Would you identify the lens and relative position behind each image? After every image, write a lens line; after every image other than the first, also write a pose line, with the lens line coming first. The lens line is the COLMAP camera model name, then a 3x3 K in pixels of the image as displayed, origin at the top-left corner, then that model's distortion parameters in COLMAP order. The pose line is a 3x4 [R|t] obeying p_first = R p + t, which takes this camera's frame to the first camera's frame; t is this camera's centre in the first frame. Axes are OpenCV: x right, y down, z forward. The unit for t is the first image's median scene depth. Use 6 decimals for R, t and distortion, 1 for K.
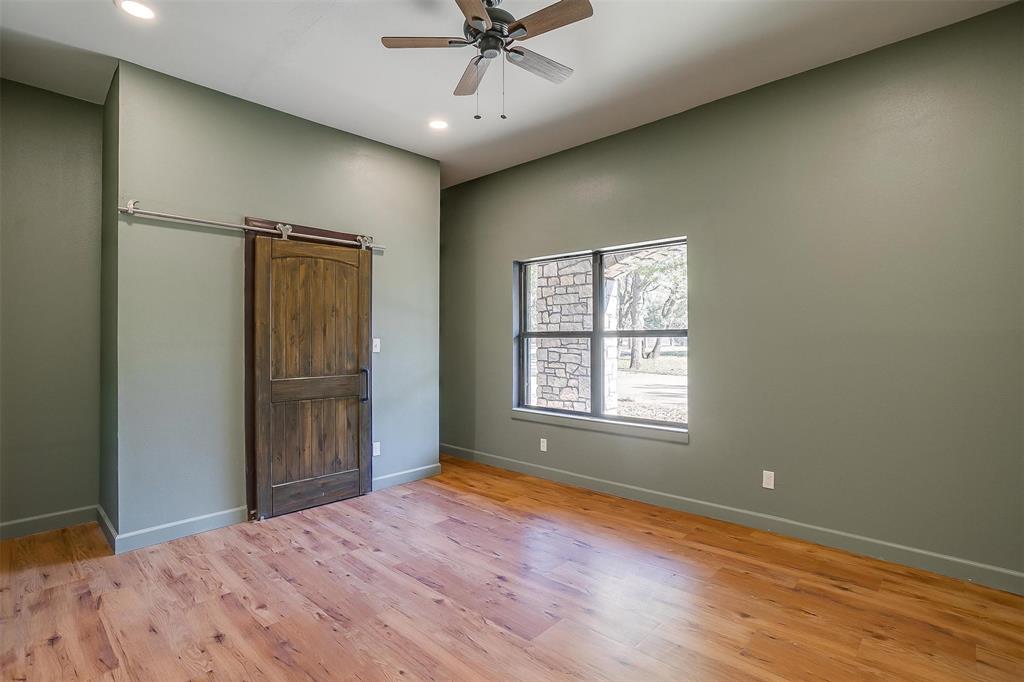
lens RADIAL K [[494.9, 0, 512.2], [0, 494.9, 340.4], [0, 0, 1]] dist [-0.044655, 0.019033]
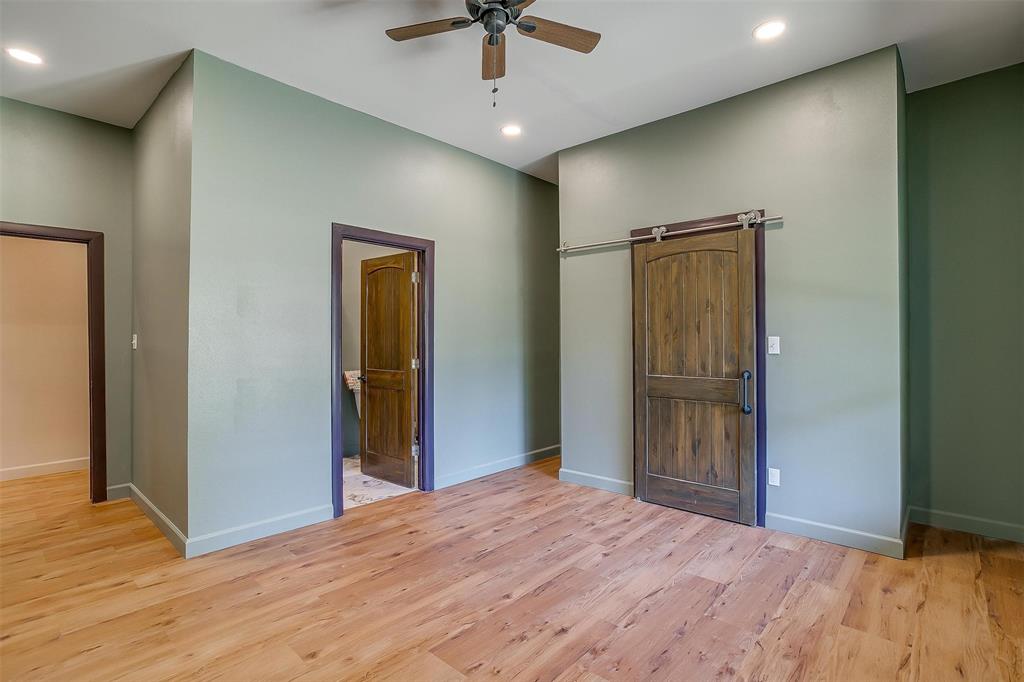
lens RADIAL K [[494.9, 0, 510.8], [0, 494.9, 342.5], [0, 0, 1]] dist [-0.044655, 0.019033]
pose [[0.018918, 0.009915, -0.999772, 0.572322], [-0.002412, 0.999948, 0.009871, -0.000931], [0.999818, 0.002225, 0.018941, 0.658806]]
